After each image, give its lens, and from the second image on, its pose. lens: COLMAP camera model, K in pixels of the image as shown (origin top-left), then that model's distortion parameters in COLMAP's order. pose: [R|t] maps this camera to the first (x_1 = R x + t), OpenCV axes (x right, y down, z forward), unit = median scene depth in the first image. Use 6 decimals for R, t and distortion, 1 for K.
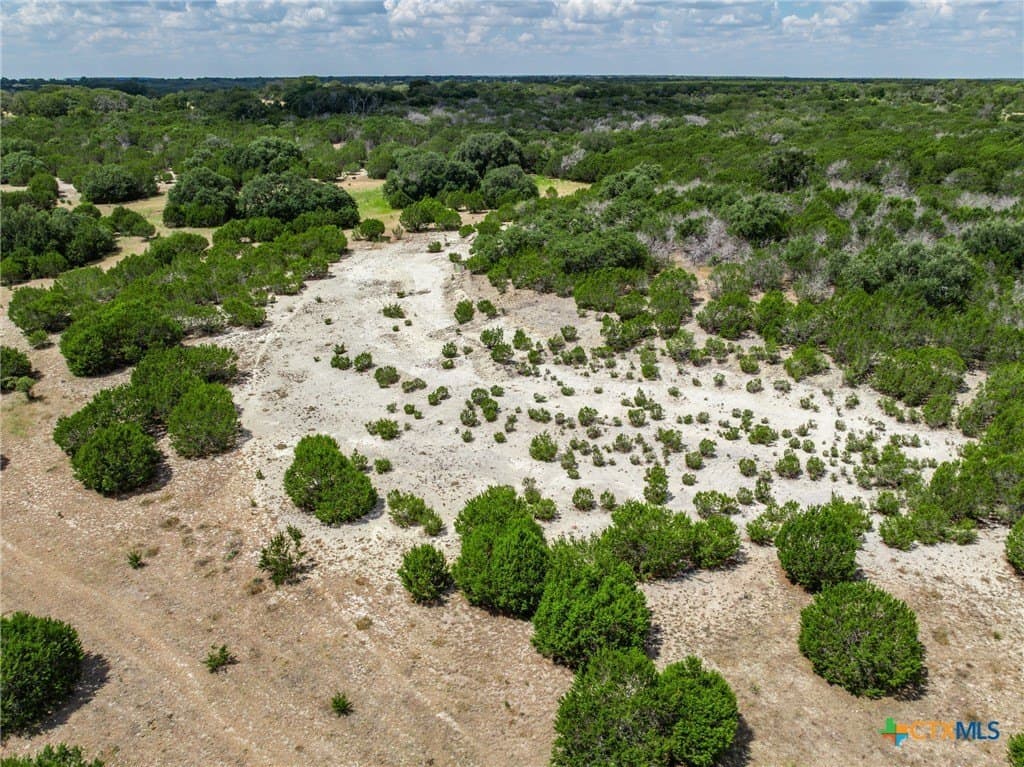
lens RADIAL K [[720.2, 0, 512.9], [0, 720.2, 382.6], [0, 0, 1]] dist [-0.031754, 0.022300]
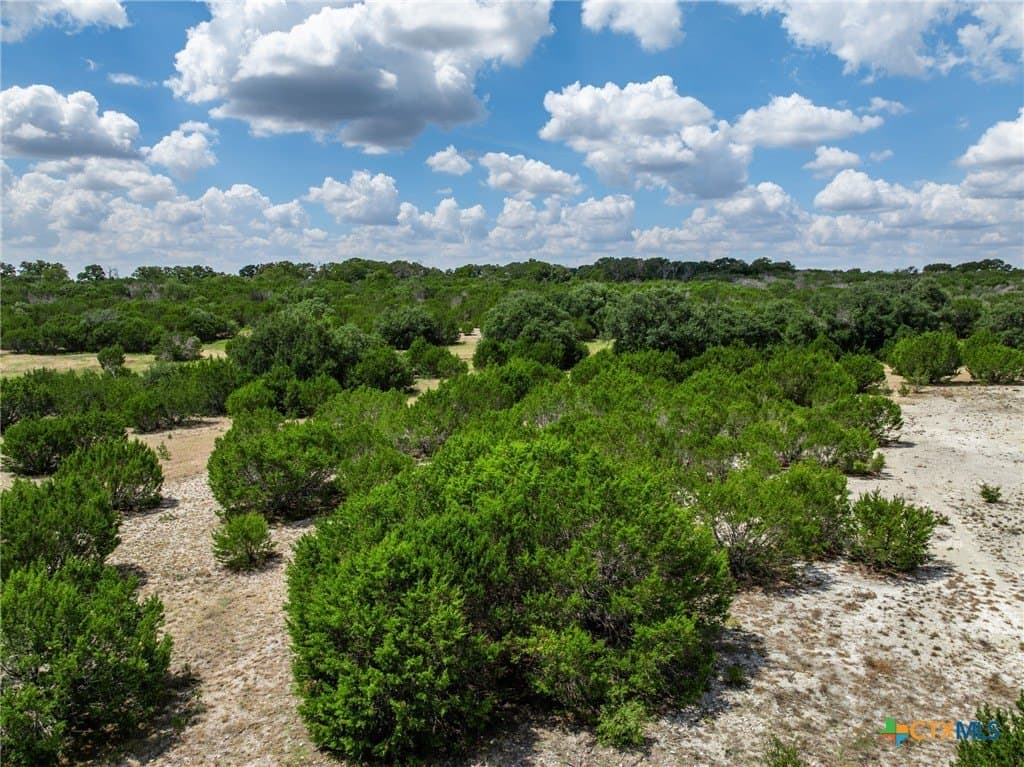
lens RADIAL K [[720.2, 0, 512.9], [0, 720.2, 382.6], [0, 0, 1]] dist [-0.031754, 0.022300]
pose [[0.950534, 0.035880, -0.308542, -0.261760], [-0.120855, 0.957759, -0.260943, -0.034735], [0.286146, 0.285324, 0.914719, 0.417672]]
